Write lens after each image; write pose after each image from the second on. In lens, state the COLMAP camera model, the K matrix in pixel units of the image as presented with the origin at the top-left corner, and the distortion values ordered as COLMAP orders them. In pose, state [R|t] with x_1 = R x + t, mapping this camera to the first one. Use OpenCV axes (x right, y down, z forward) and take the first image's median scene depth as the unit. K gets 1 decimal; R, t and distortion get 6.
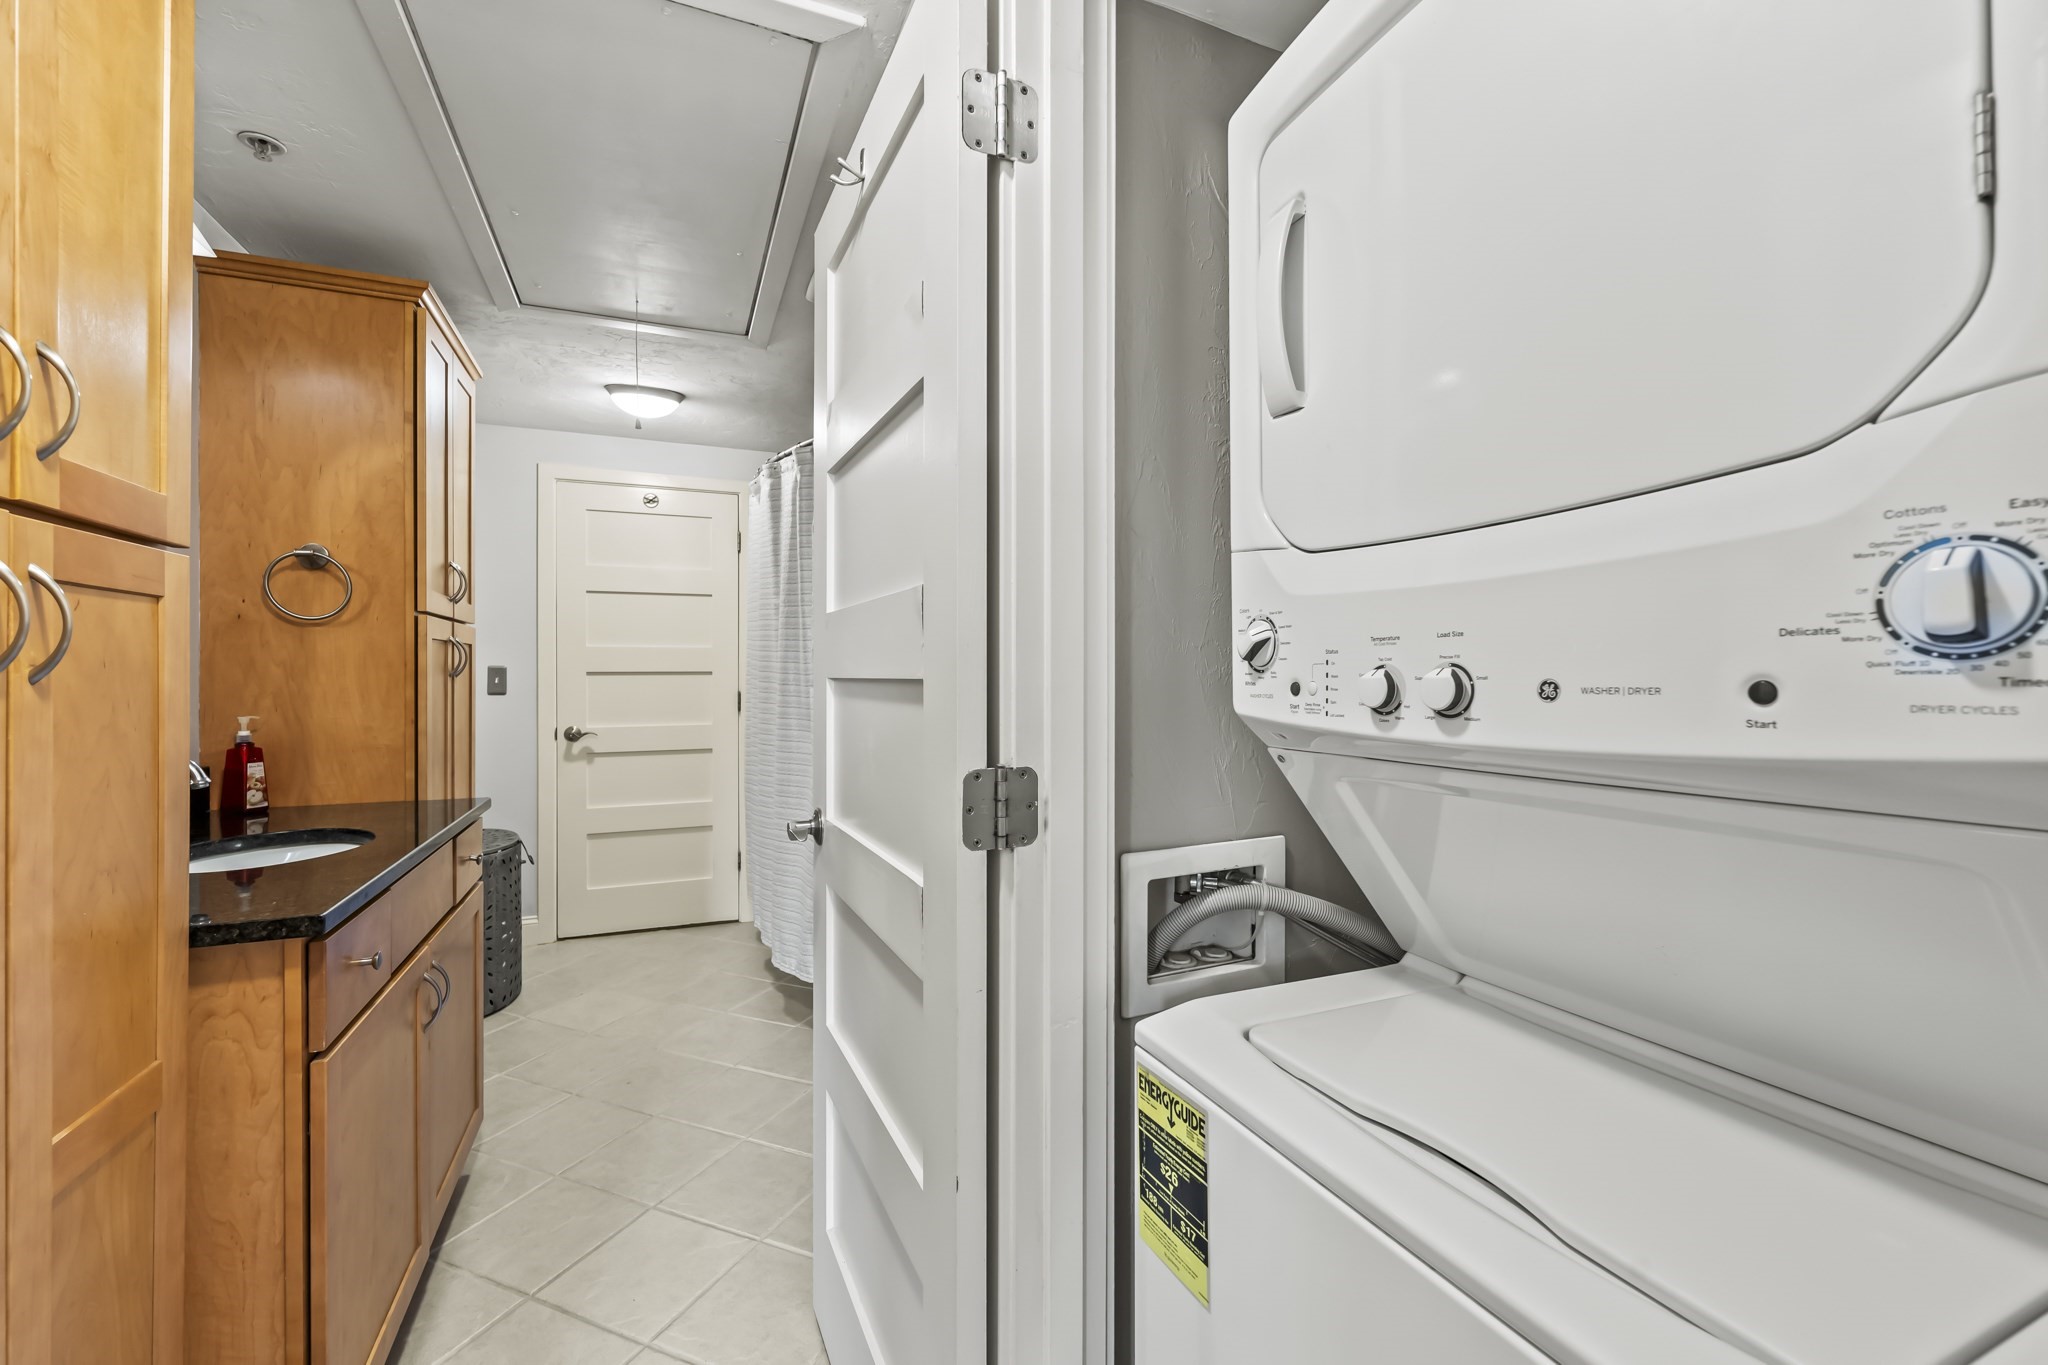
lens RADIAL K [[832.5, 0, 1019.0], [0, 832.5, 675.2], [0, 0, 1]] dist [-0.001150, -0.000313]
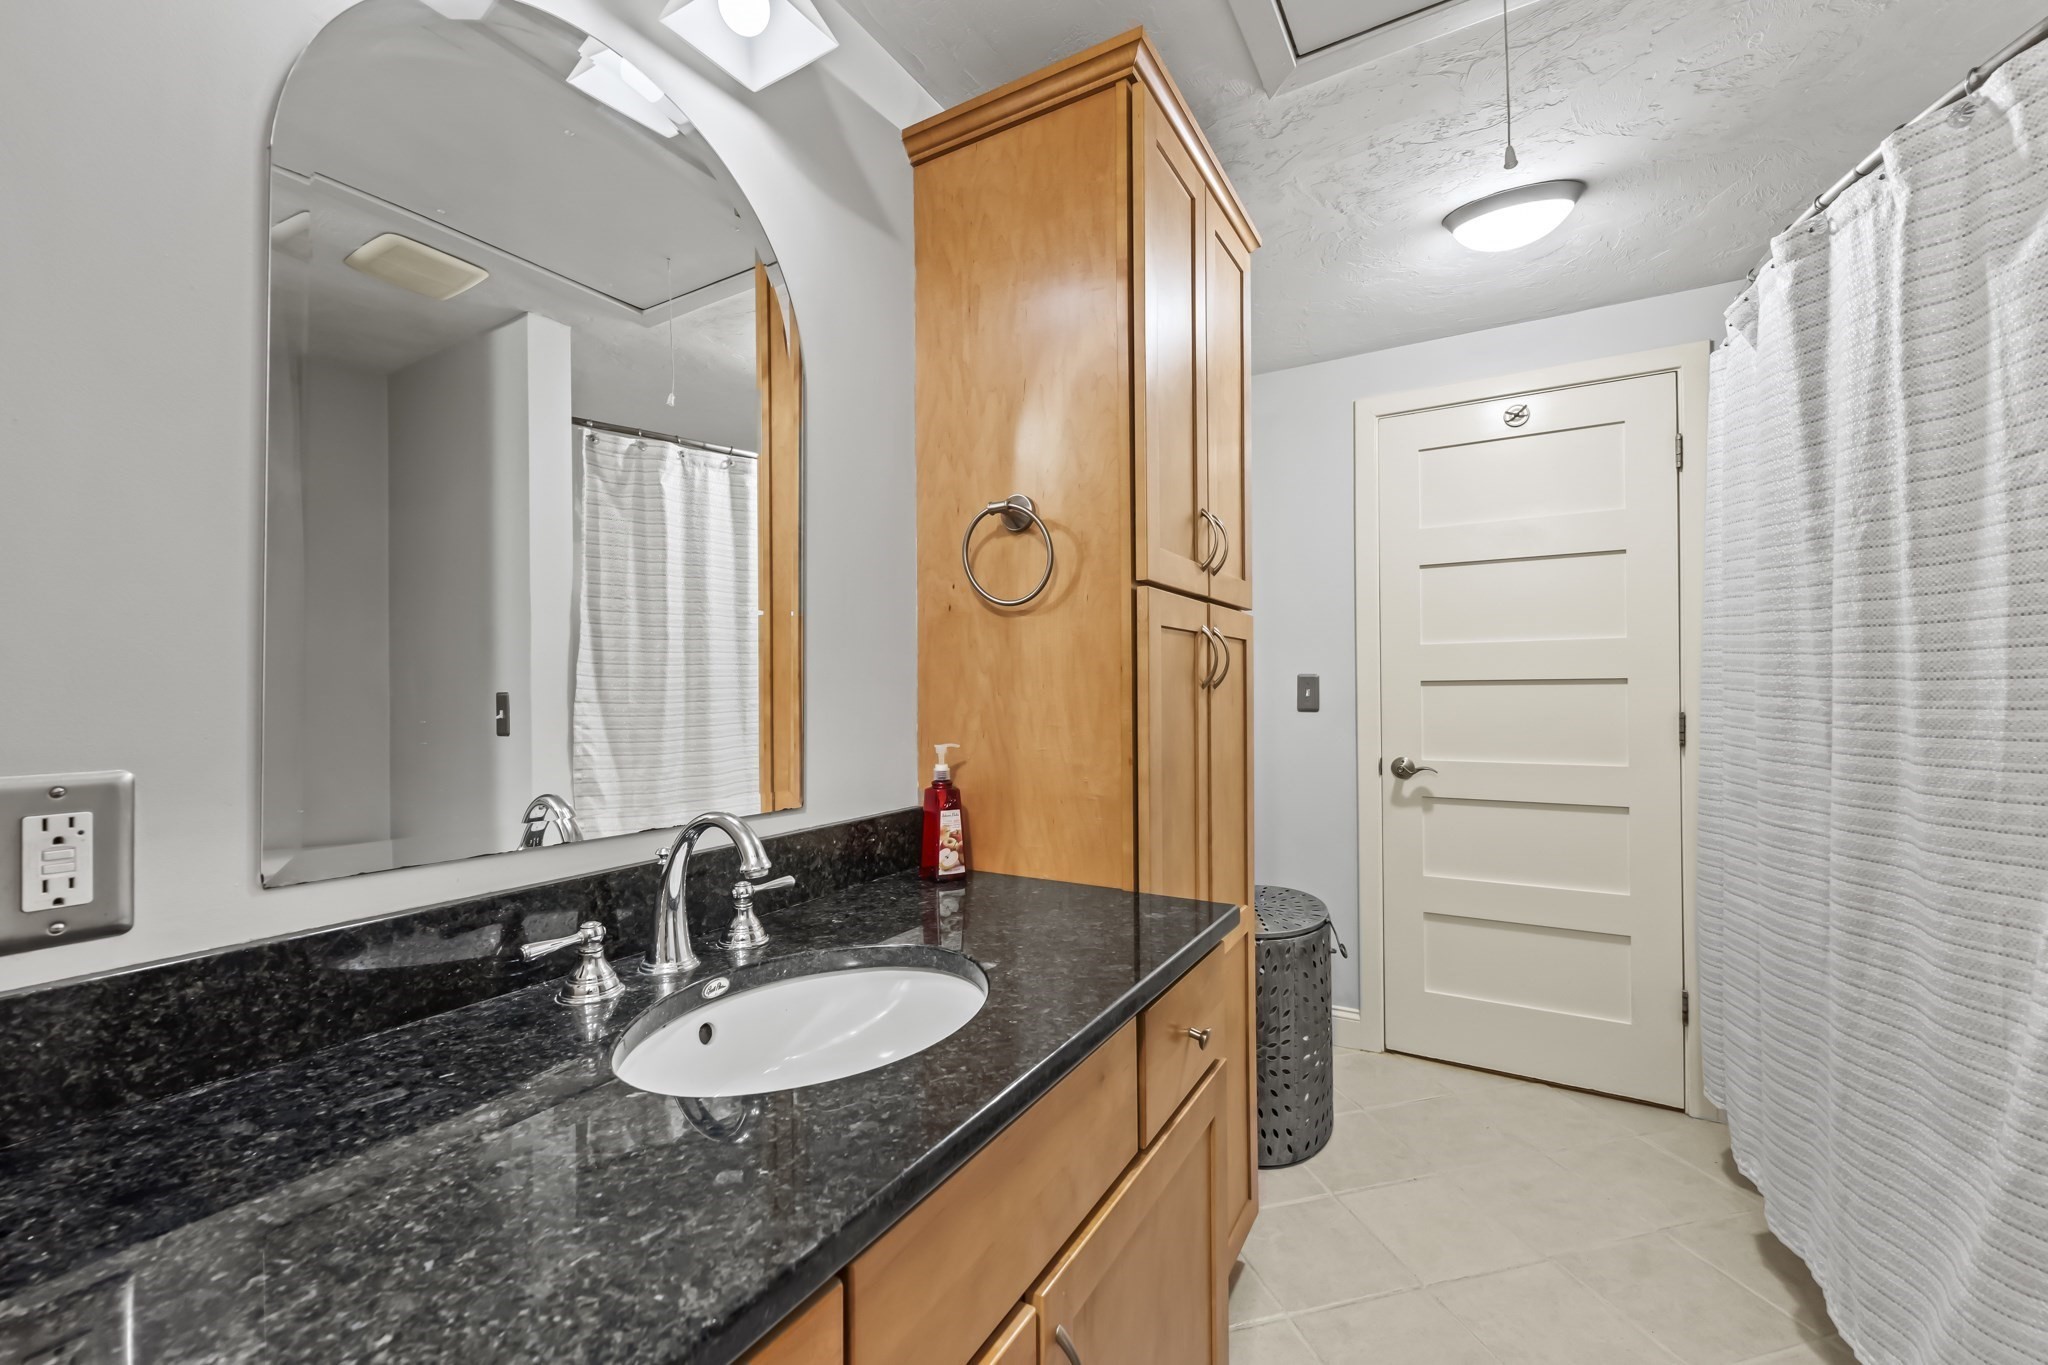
lens RADIAL K [[832.5, 0, 1021.8], [0, 832.5, 684.7], [0, 0, 1]] dist [-0.001150, -0.000313]
pose [[0.593133, -0.008482, -0.805060, -0.283871], [0.005266, 0.999964, -0.006655, 0.003166], [0.805087, -0.000293, 0.593157, 0.574693]]
